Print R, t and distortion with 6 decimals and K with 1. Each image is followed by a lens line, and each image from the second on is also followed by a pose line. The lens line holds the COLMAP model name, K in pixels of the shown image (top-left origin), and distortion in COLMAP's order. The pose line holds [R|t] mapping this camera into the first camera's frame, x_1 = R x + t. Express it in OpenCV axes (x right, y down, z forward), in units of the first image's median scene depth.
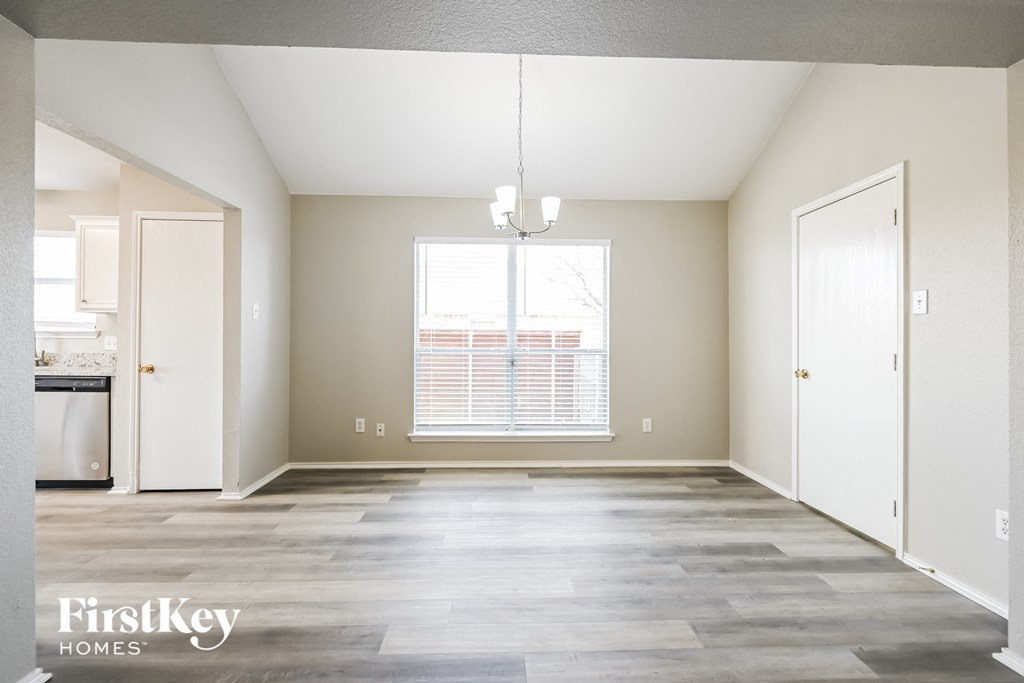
lens RADIAL K [[469.4, 0, 512.0], [0, 469.4, 341.5], [0, 0, 1]] dist [0.008265, -0.000046]
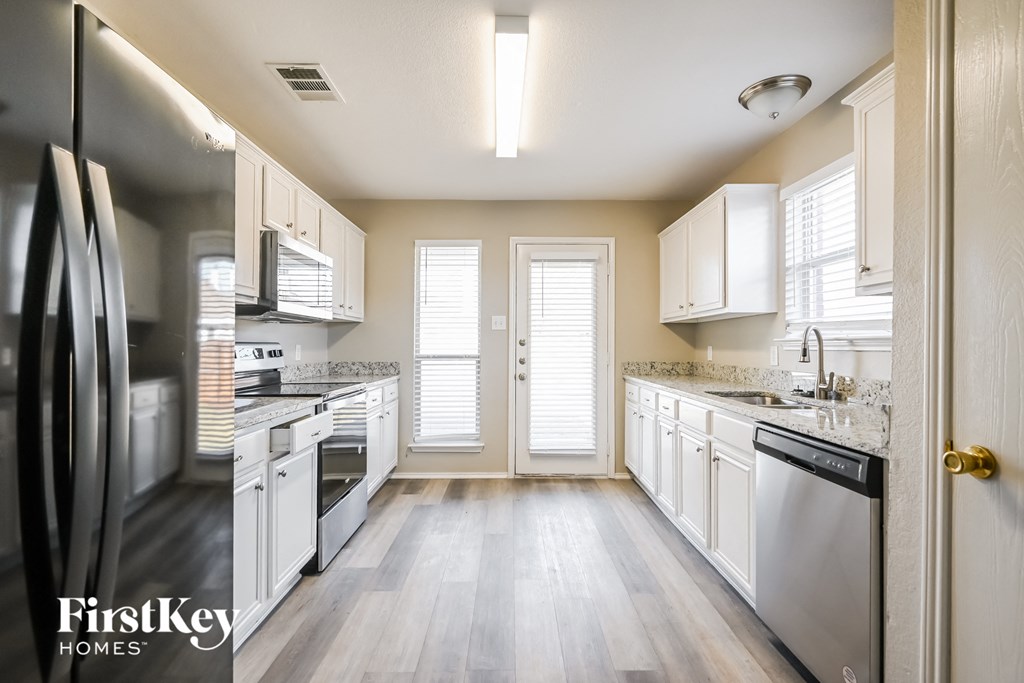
lens RADIAL K [[469.4, 0, 512.0], [0, 469.4, 341.5], [0, 0, 1]] dist [0.008265, -0.000046]
pose [[-0.027436, -0.011059, -0.999562, -0.481042], [-0.005120, 0.999927, -0.010922, -0.009764], [0.999610, 0.004818, -0.027491, 0.729377]]
